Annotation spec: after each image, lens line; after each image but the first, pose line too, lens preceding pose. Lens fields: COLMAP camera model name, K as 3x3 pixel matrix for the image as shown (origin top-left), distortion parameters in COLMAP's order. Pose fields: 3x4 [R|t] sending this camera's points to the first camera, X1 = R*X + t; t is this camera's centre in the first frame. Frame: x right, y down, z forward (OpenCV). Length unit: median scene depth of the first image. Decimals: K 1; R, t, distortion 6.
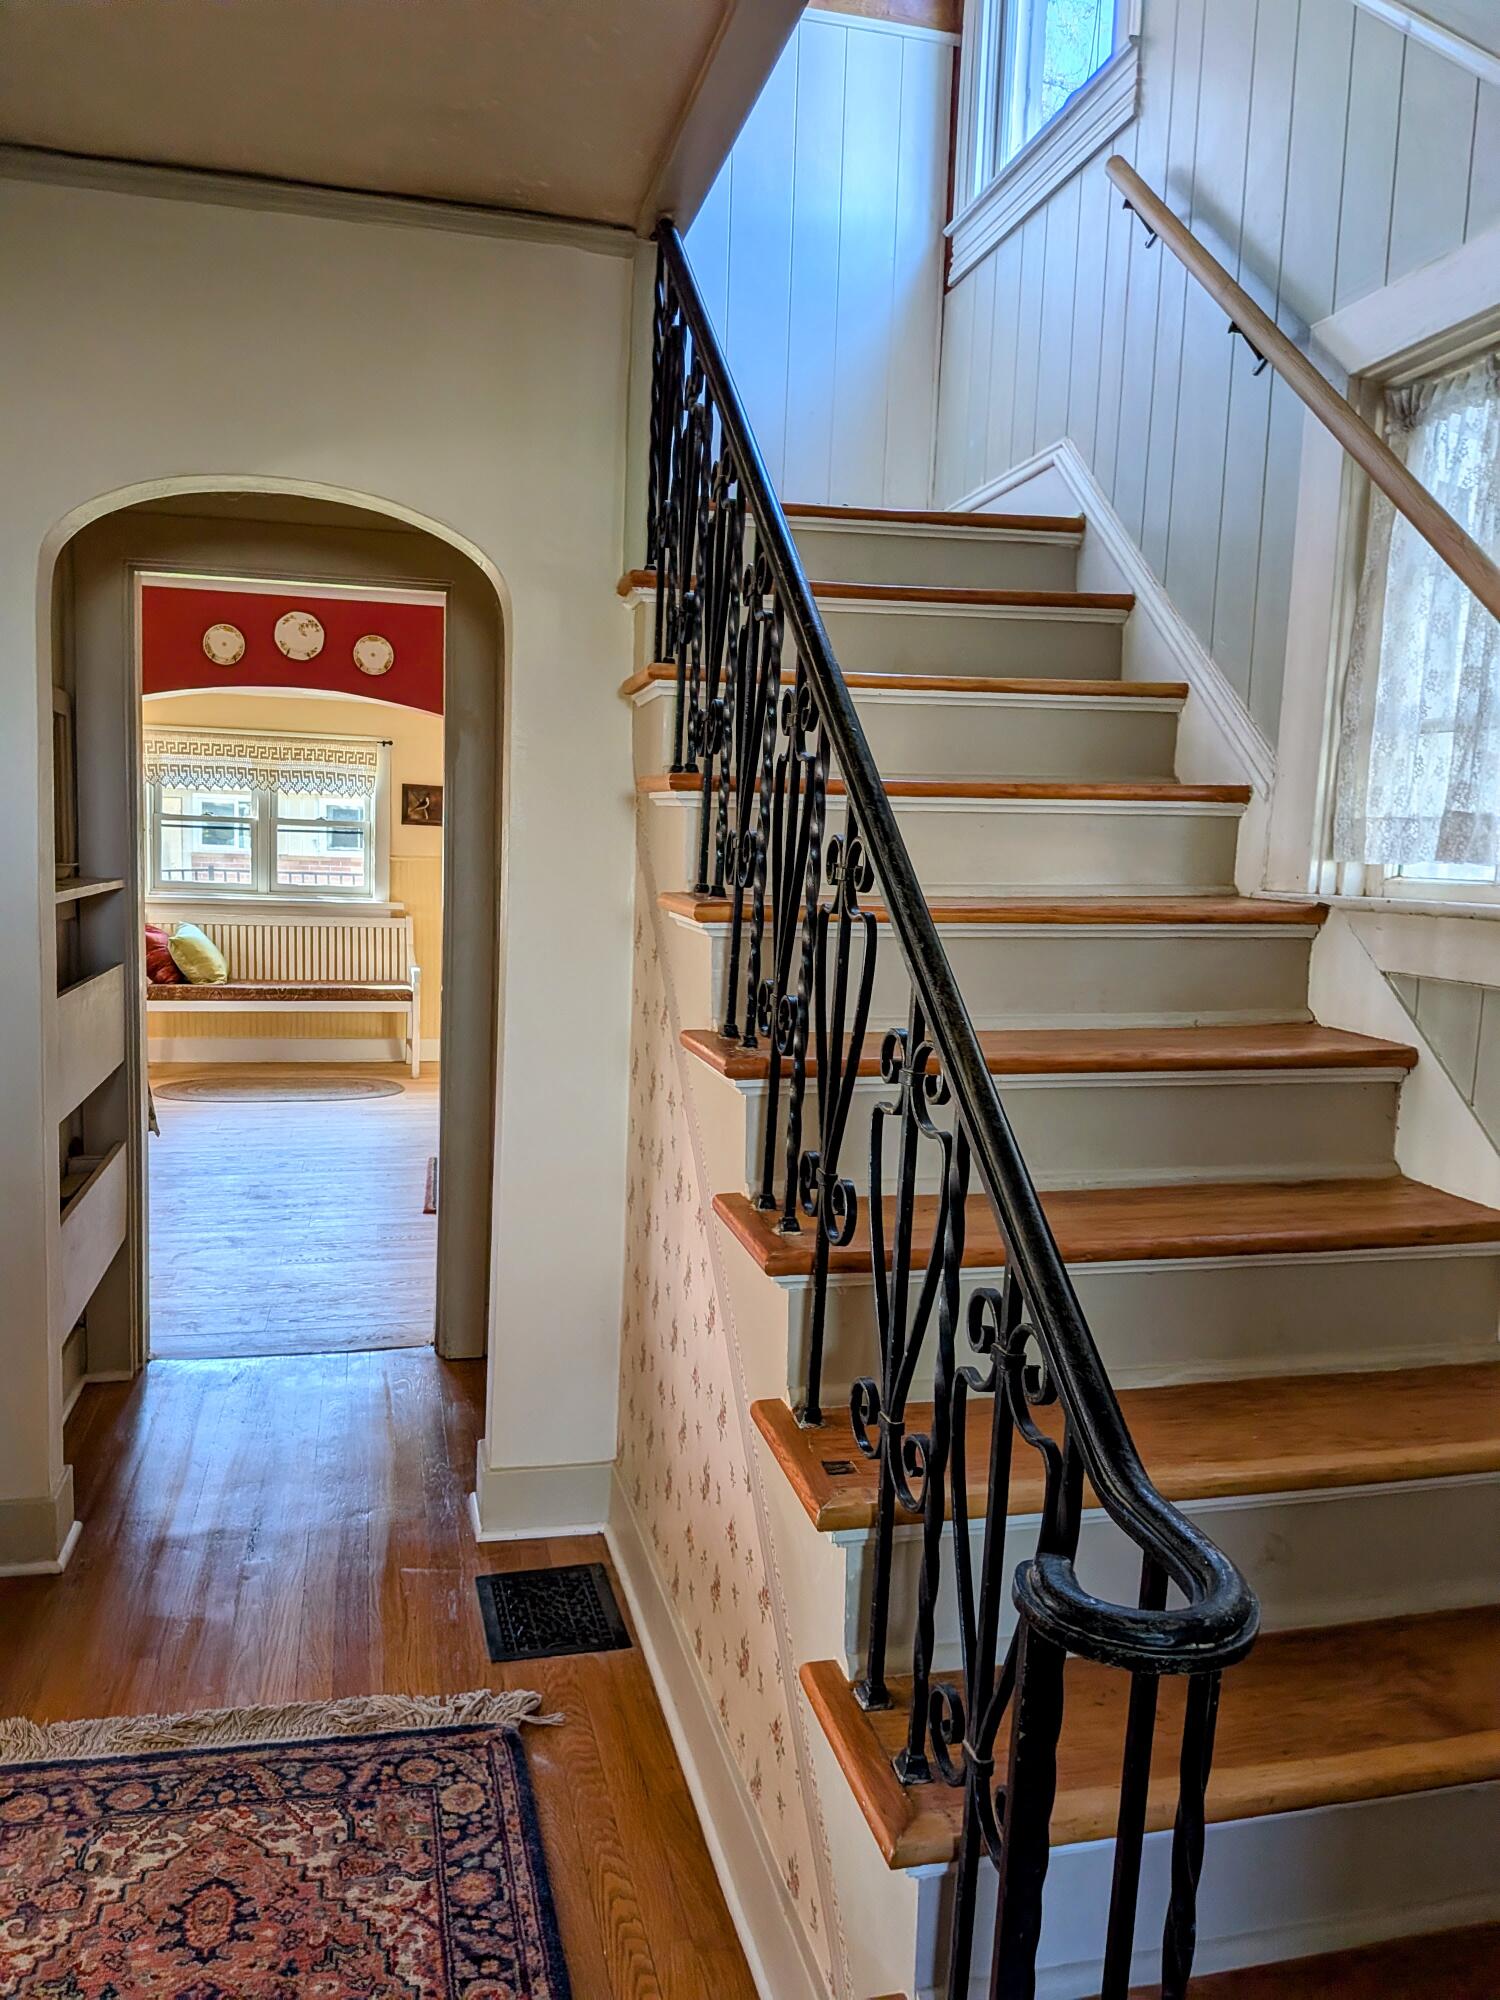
lens RADIAL K [[1440.6, 0, 750.3], [0, 1440.6, 1011.2], [0, 0, 1]] dist [0.043226, -0.050138]
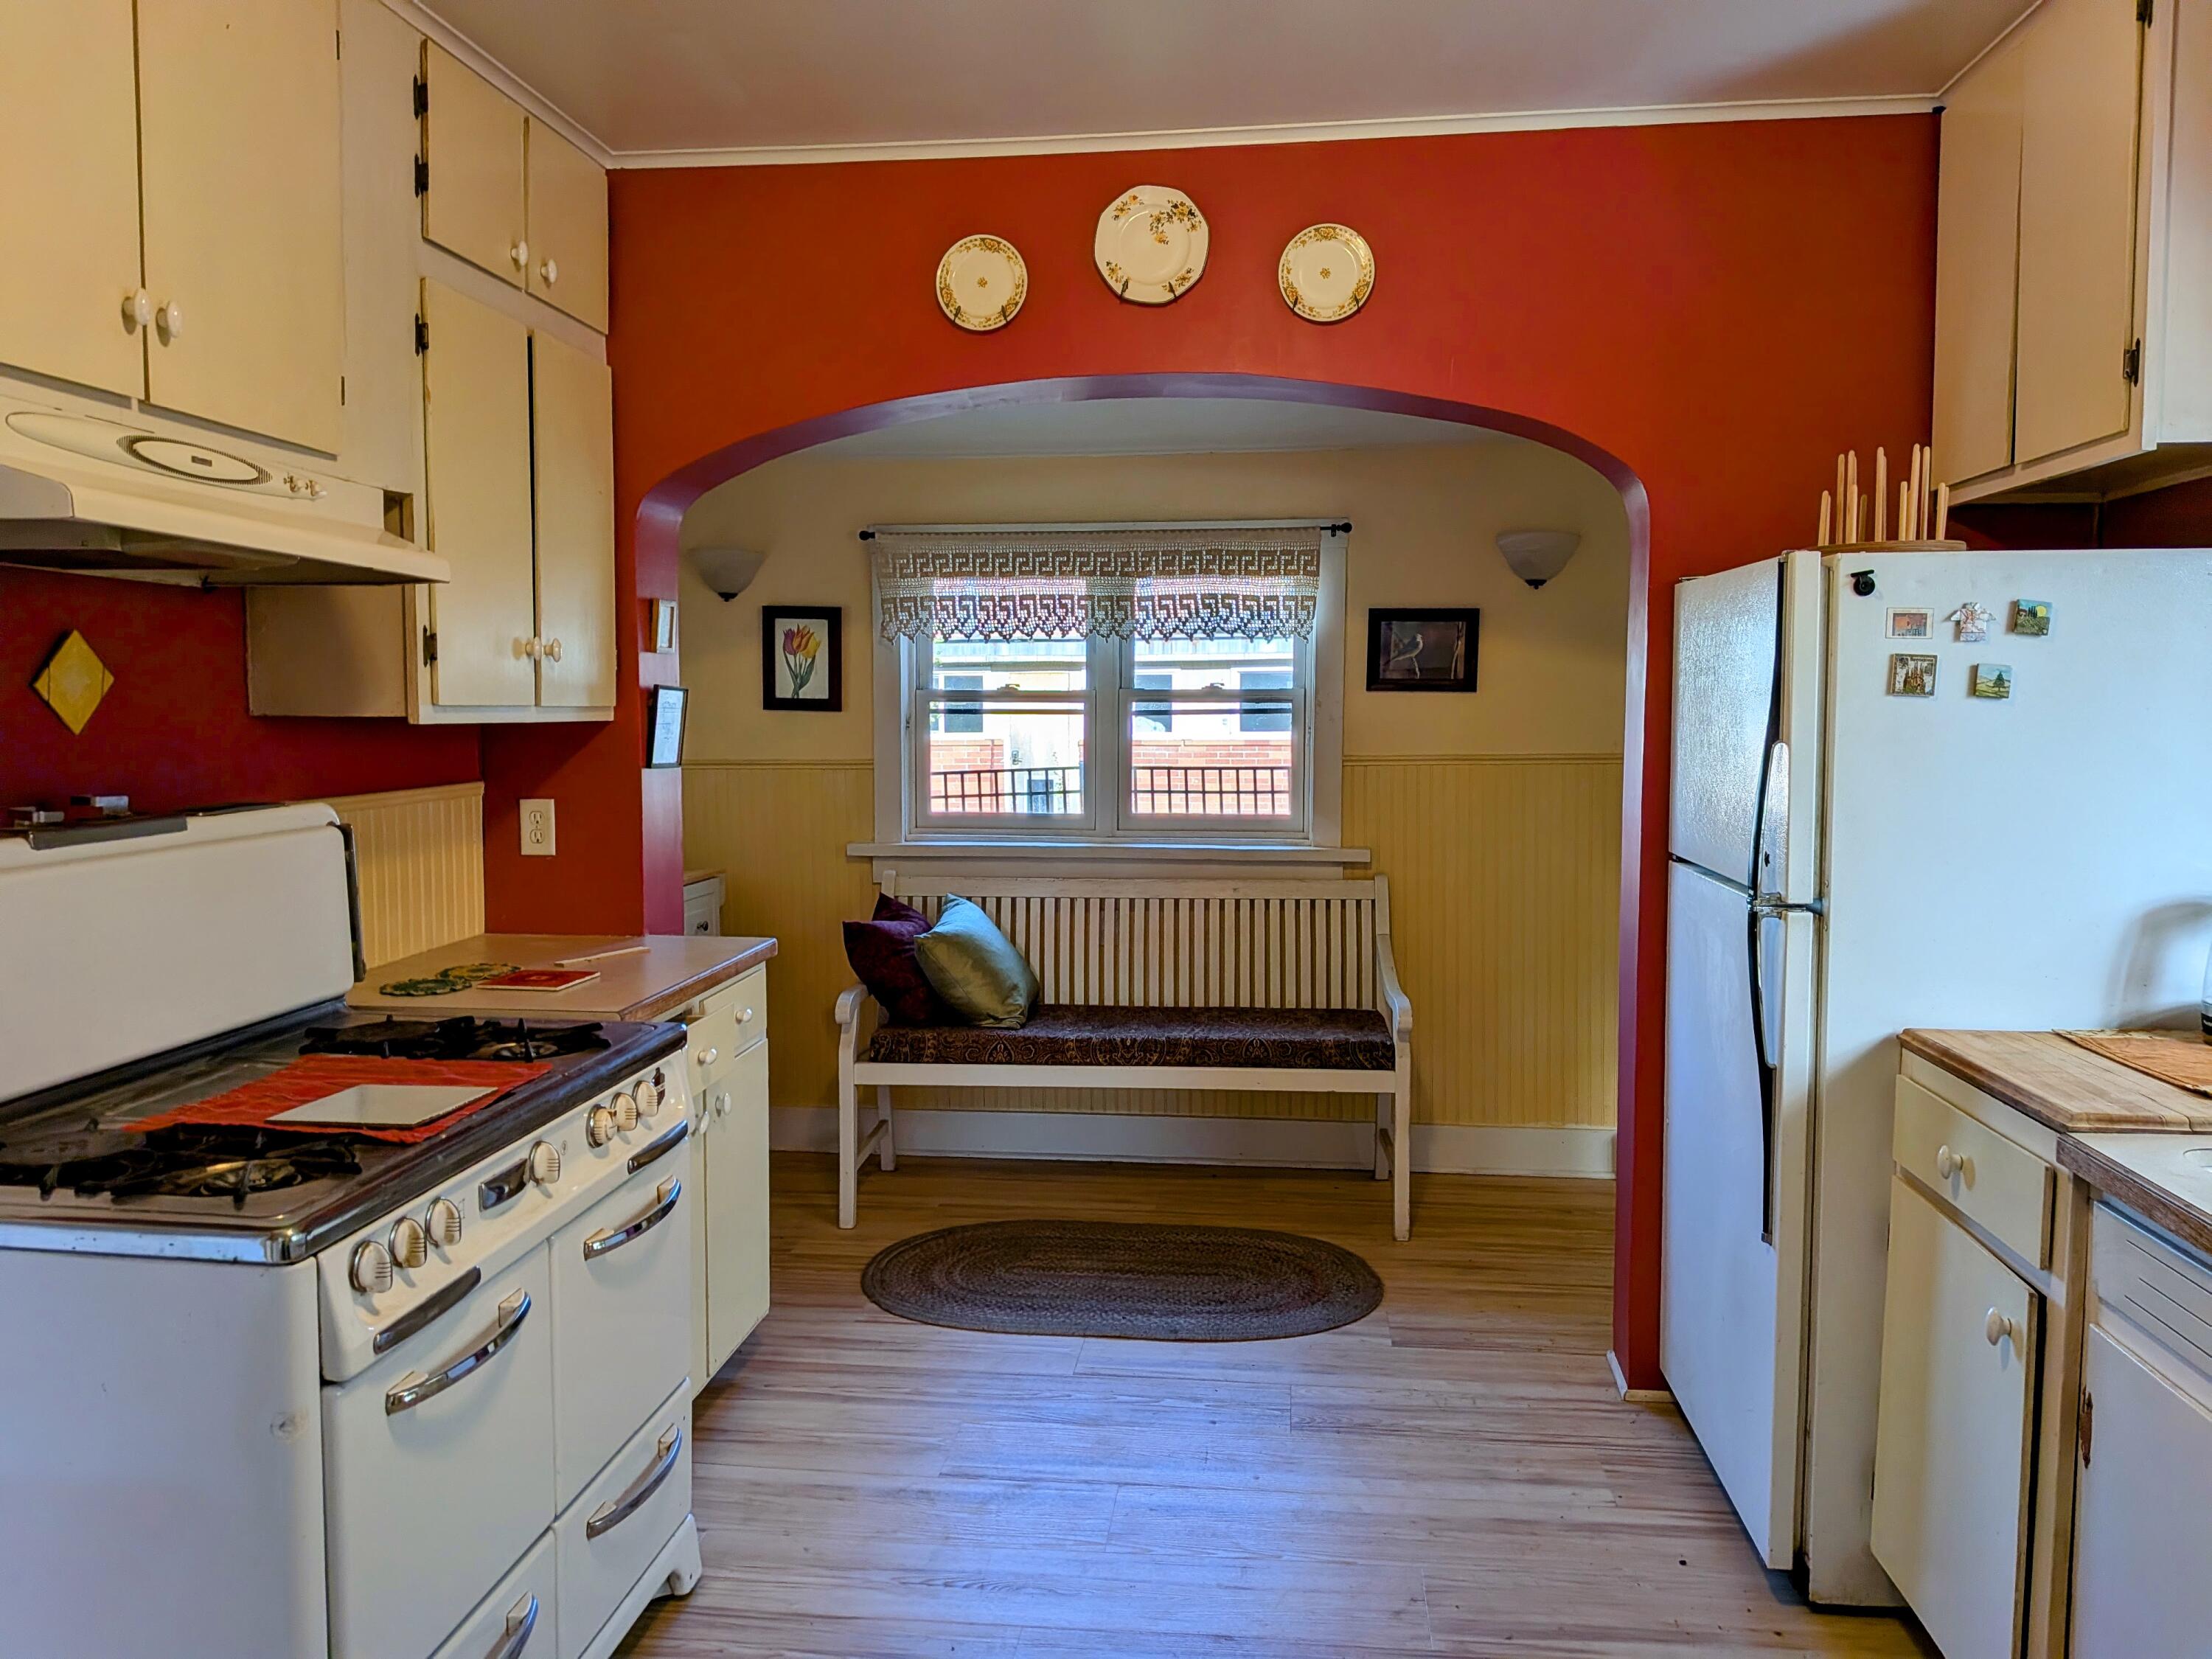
lens RADIAL K [[1618.0, 0, 1112.6], [0, 1618.0, 811.1], [0, 0, 1]] dist [-0.011604, -0.003364]
pose [[0.933727, -0.011662, -0.357795, -0.284260], [-0.008328, 0.998491, -0.054279, -0.131210], [0.357888, 0.053662, 0.932221, 1.032814]]
